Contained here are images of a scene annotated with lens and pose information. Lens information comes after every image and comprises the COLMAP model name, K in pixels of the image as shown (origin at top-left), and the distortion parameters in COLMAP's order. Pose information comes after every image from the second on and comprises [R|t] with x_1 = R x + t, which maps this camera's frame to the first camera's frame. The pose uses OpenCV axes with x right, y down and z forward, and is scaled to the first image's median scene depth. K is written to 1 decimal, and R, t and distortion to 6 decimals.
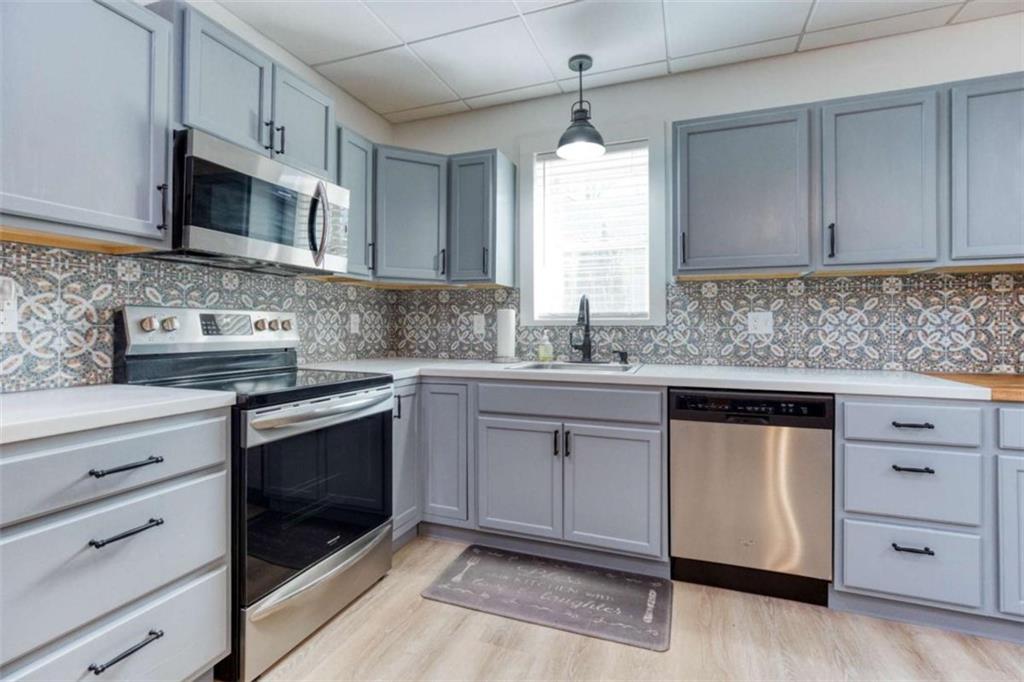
lens RADIAL K [[462.5, 0, 519.7], [0, 462.5, 333.6], [0, 0, 1]] dist [-0.004209, 0.001466]
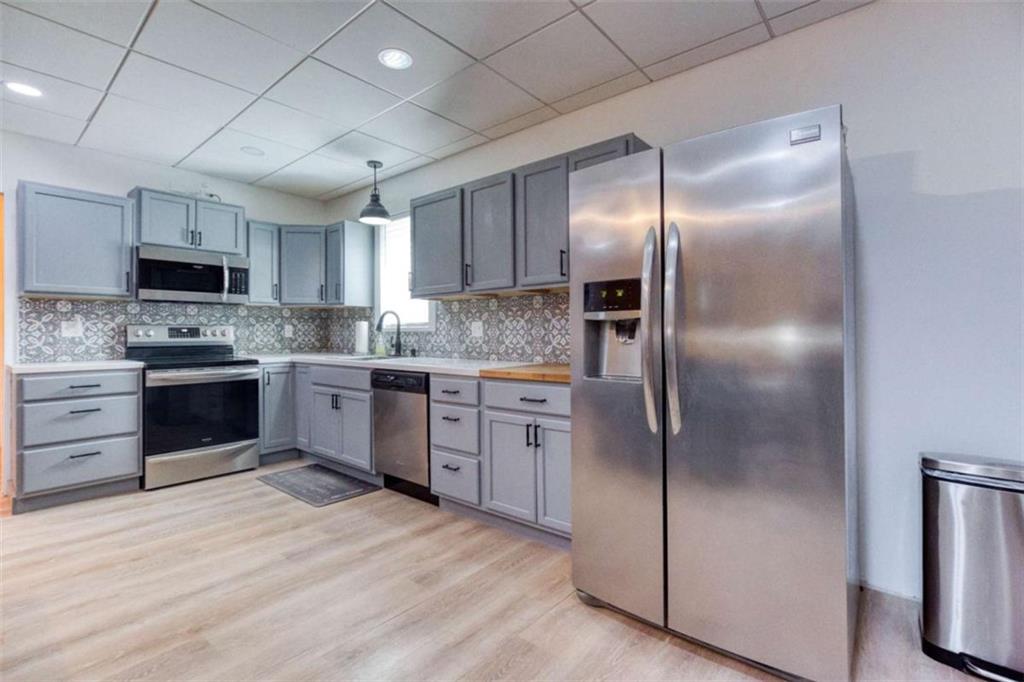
lens RADIAL K [[461.2, 0, 519.8], [0, 461.2, 340.1], [0, 0, 1]] dist [-0.000149, 0.000042]
pose [[0.943204, -0.000558, -0.332213, 1.199023], [0.001632, 0.999994, 0.002955, 0.008036], [0.332209, -0.003329, 0.943200, -0.339467]]
